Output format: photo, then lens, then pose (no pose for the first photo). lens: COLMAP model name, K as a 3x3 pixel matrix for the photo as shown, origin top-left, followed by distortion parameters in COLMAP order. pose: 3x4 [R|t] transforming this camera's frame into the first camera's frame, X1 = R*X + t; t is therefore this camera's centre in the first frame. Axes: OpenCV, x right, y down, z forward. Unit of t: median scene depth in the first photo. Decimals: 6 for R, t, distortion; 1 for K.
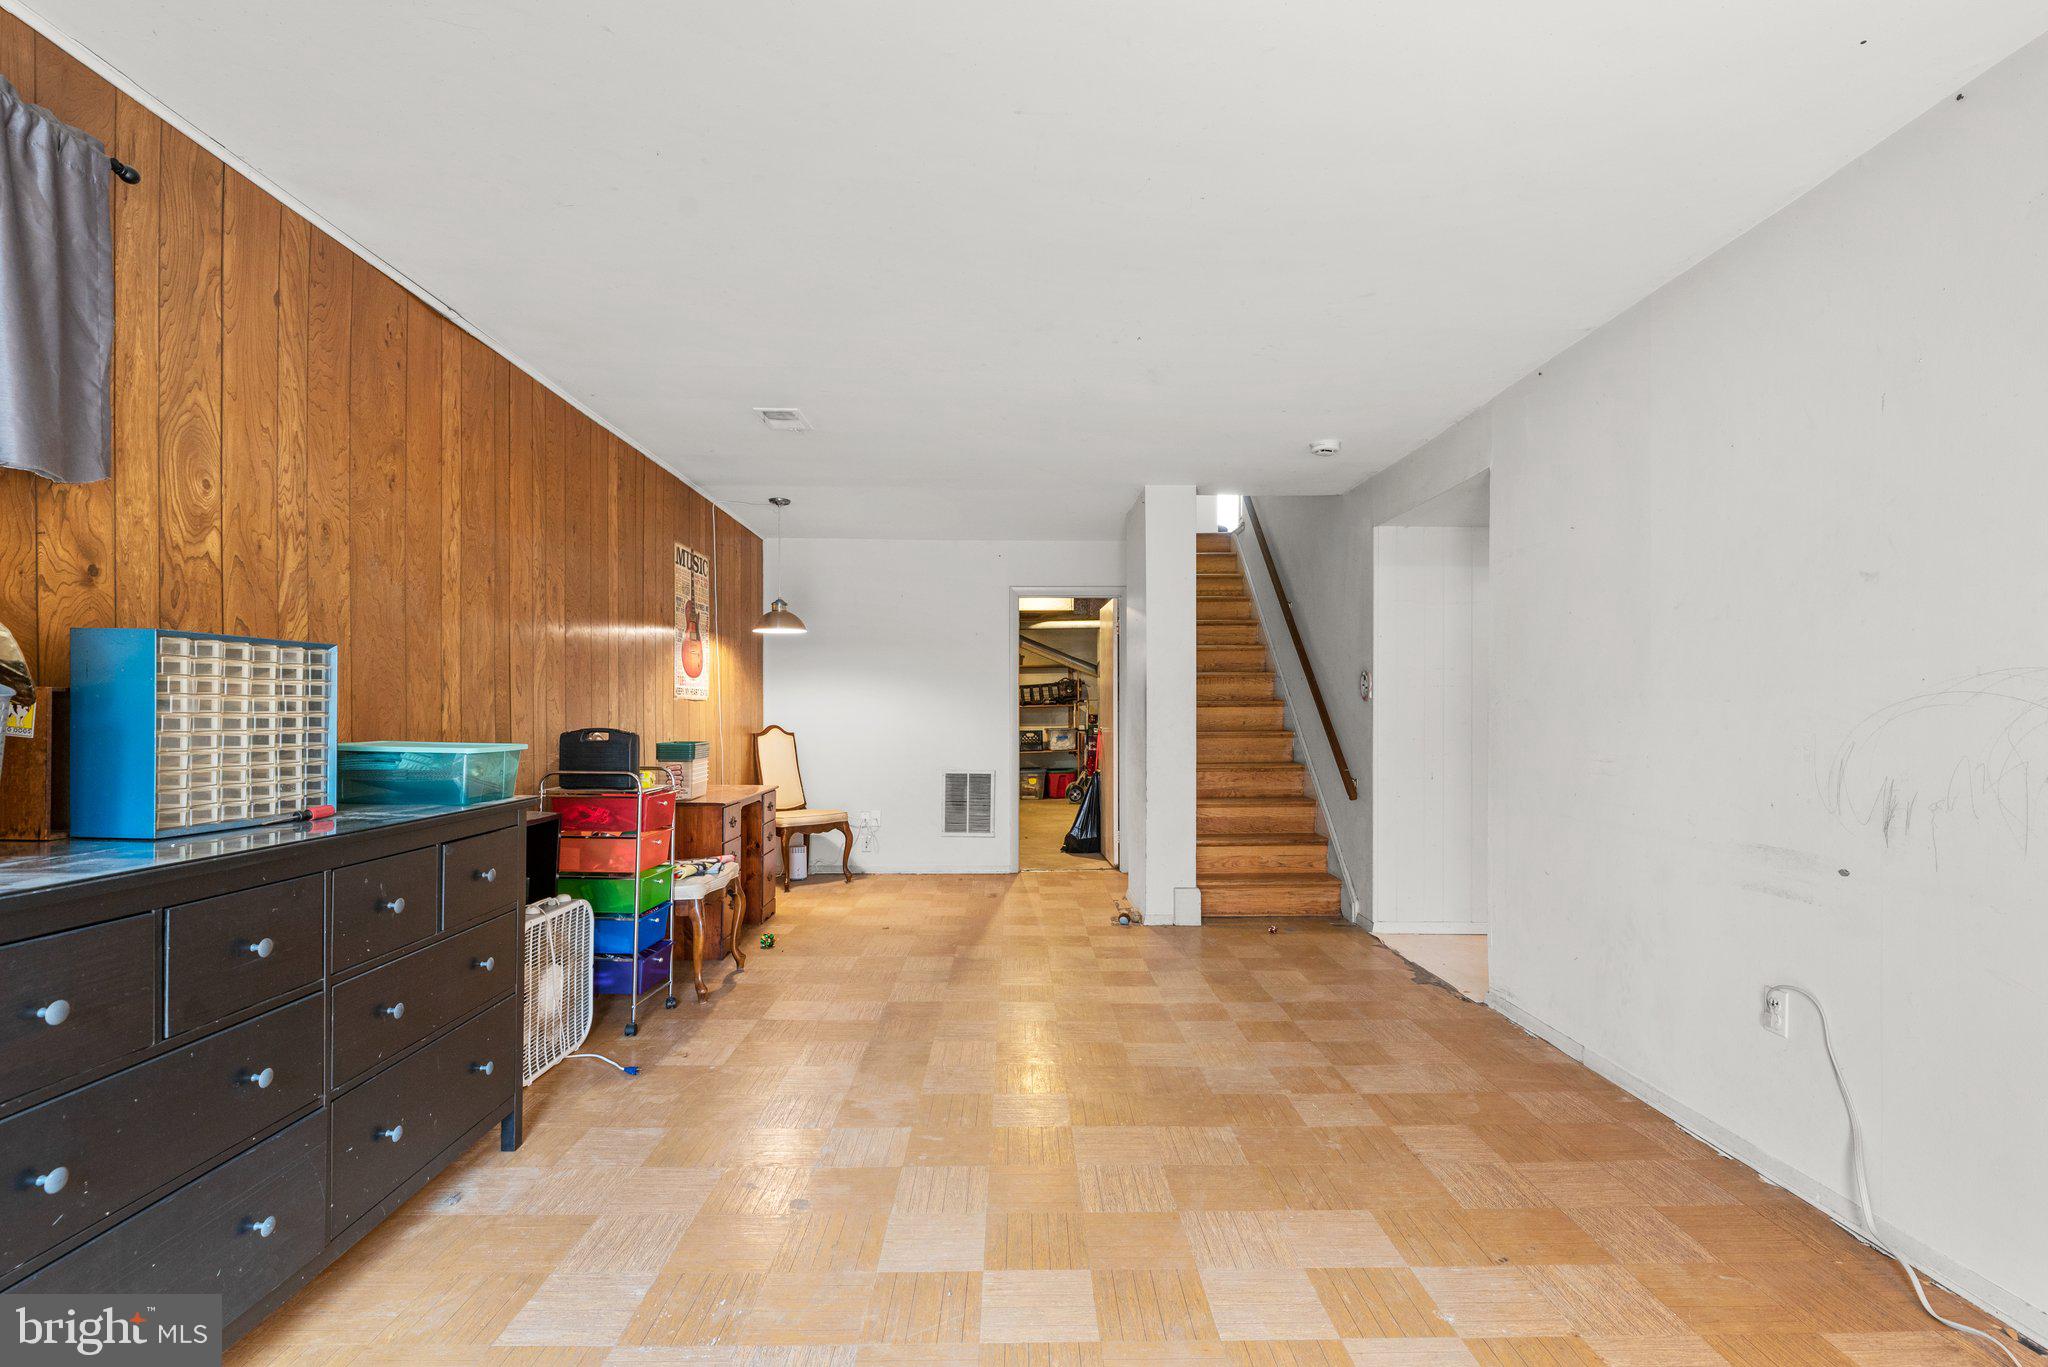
lens RADIAL K [[916.0, 0, 1033.1], [0, 916.0, 701.6], [0, 0, 1]] dist [0.001777, 0.000607]
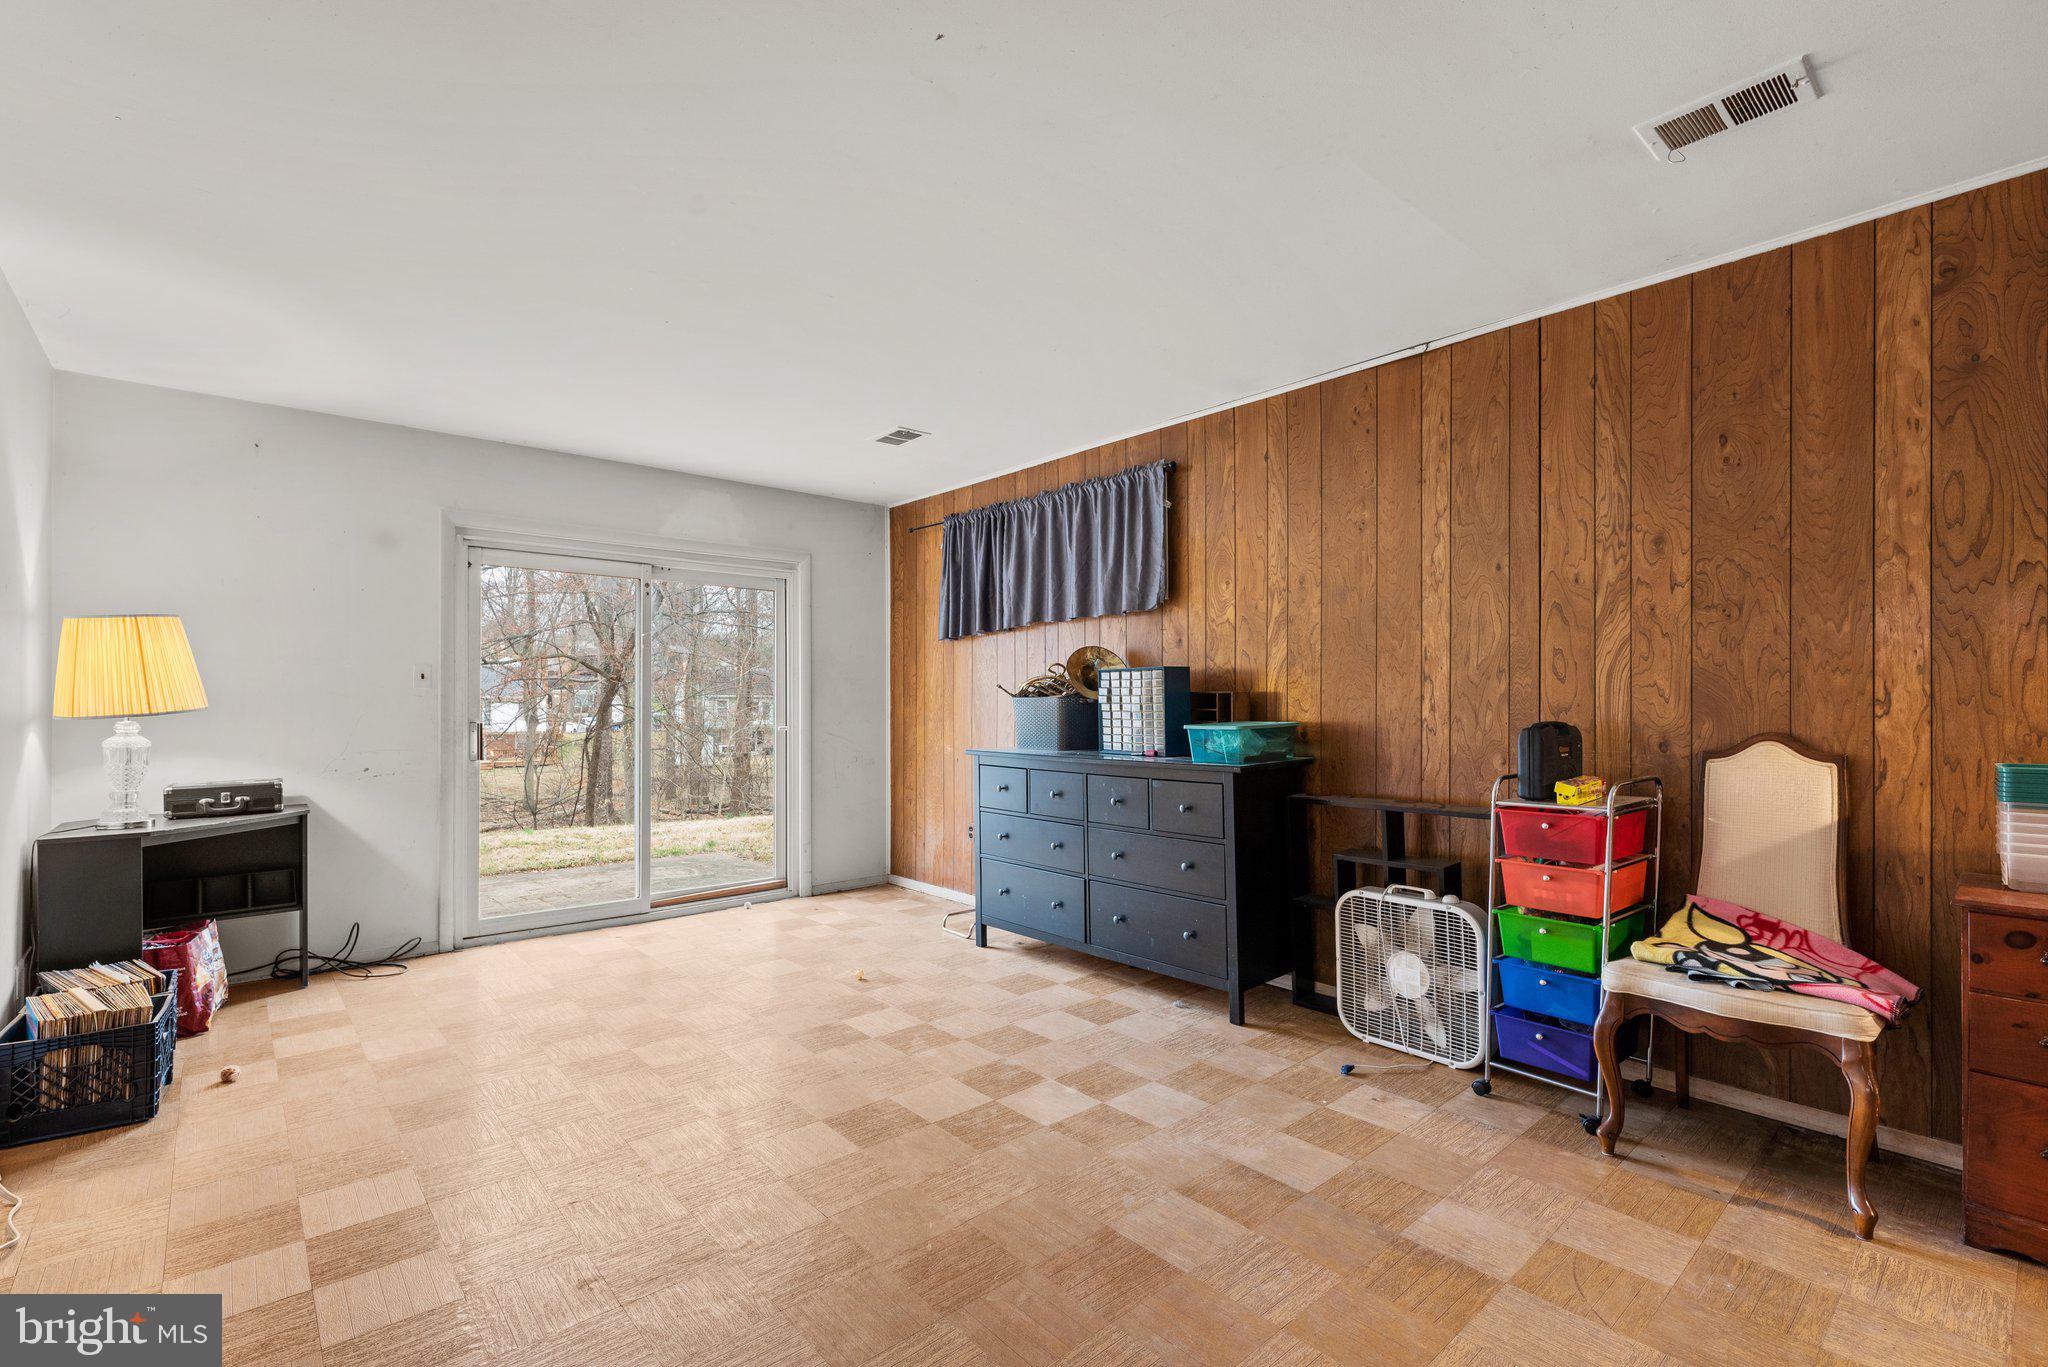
lens RADIAL K [[916.0, 0, 1037.4], [0, 916.0, 693.8], [0, 0, 1]] dist [0.001777, 0.000607]
pose [[-0.759199, -0.006757, -0.650824, 0.537601], [0.007507, 0.999789, -0.019137, 0.023389], [0.650816, -0.019414, -0.758987, 1.824543]]
